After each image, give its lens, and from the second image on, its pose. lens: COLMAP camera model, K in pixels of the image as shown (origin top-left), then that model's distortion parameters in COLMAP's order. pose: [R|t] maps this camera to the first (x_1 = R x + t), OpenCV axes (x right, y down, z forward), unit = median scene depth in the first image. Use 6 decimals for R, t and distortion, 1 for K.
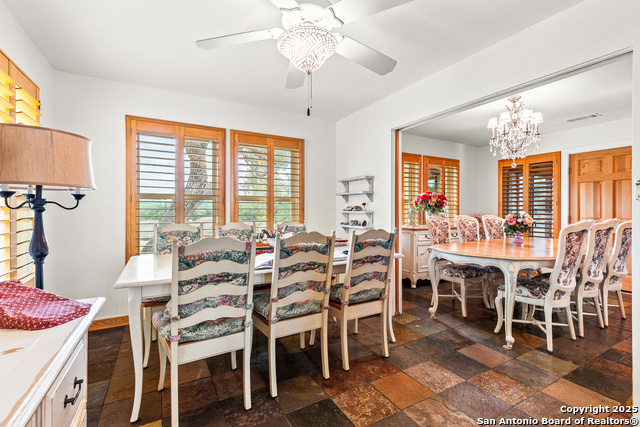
lens RADIAL K [[292.4, 0, 340.1], [0, 292.4, 211.1], [0, 0, 1]] dist [0.005205, -0.000173]
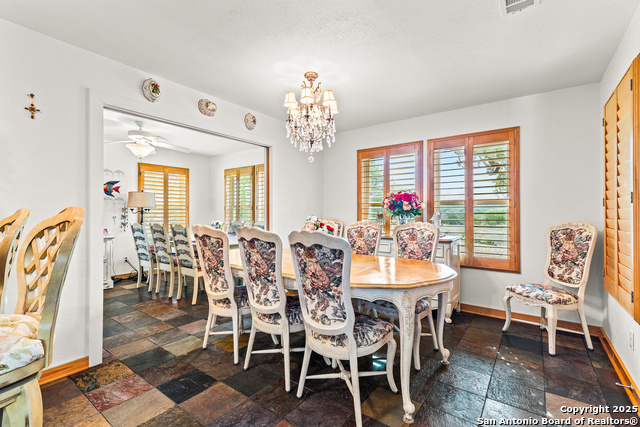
lens RADIAL K [[292.4, 0, 321.7], [0, 292.4, 212.5], [0, 0, 1]] dist [0.005205, -0.000173]
pose [[0.385736, -0.003452, -0.922603, 0.461206], [-0.007552, 0.999948, -0.006899, -0.003755], [0.922578, 0.009629, 0.385690, 0.240828]]
